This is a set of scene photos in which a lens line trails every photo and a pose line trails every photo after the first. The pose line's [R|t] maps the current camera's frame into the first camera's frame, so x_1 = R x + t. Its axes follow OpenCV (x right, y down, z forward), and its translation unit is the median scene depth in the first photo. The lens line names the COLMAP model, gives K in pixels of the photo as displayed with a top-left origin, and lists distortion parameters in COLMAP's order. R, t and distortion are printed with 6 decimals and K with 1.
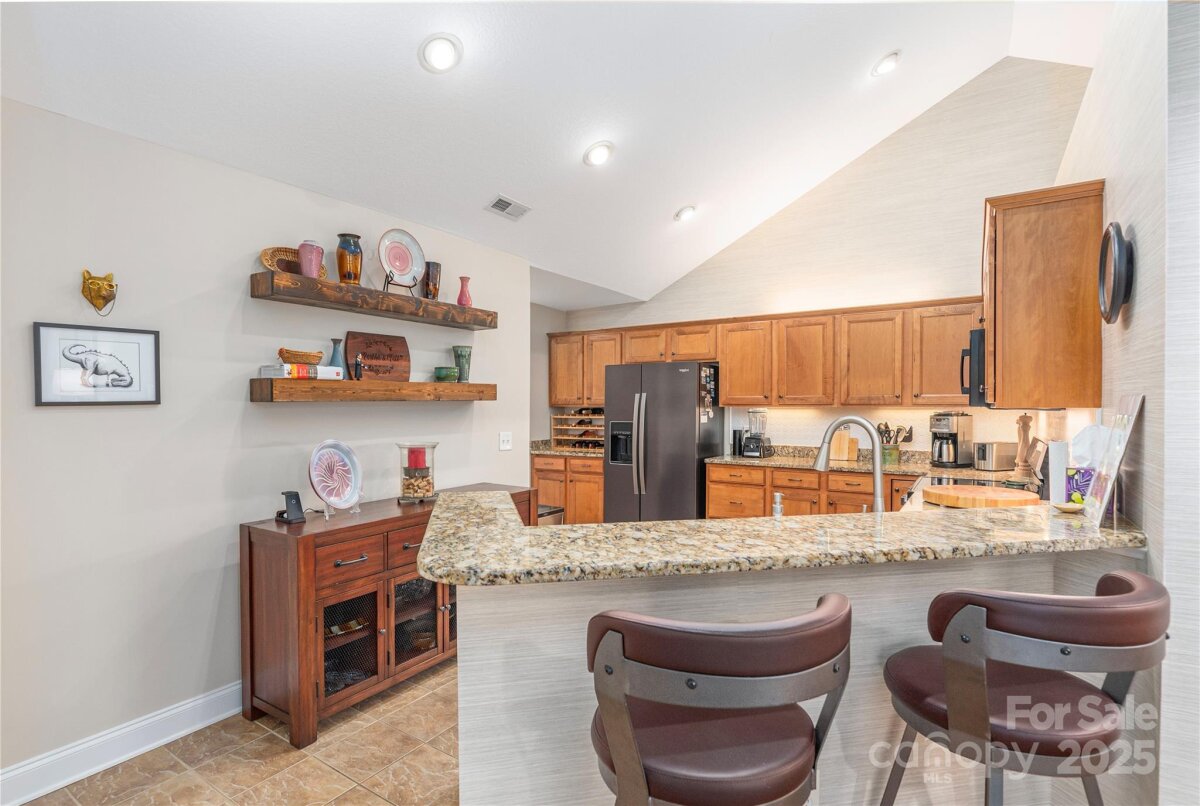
lens RADIAL K [[586.4, 0, 596.1], [0, 586.4, 403.9], [0, 0, 1]] dist [0.000113, -0.000004]
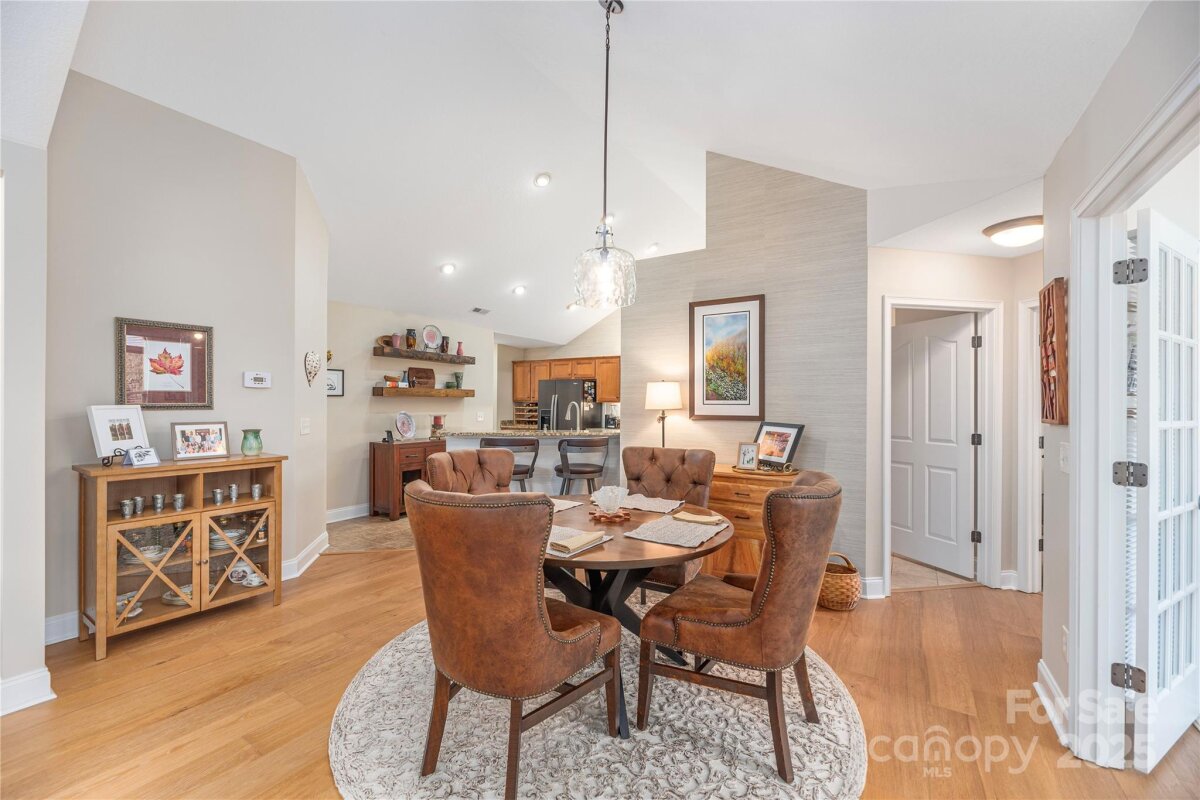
lens RADIAL K [[486.4, 0, 595.4], [0, 486.4, 402.6], [0, 0, 1]] dist [-0.003012, -0.000812]
pose [[0.999906, 0.010269, 0.009123, 0.231379], [-0.010234, 0.999940, -0.003921, 0.014820], [-0.009163, 0.003827, 0.999951, -0.716768]]
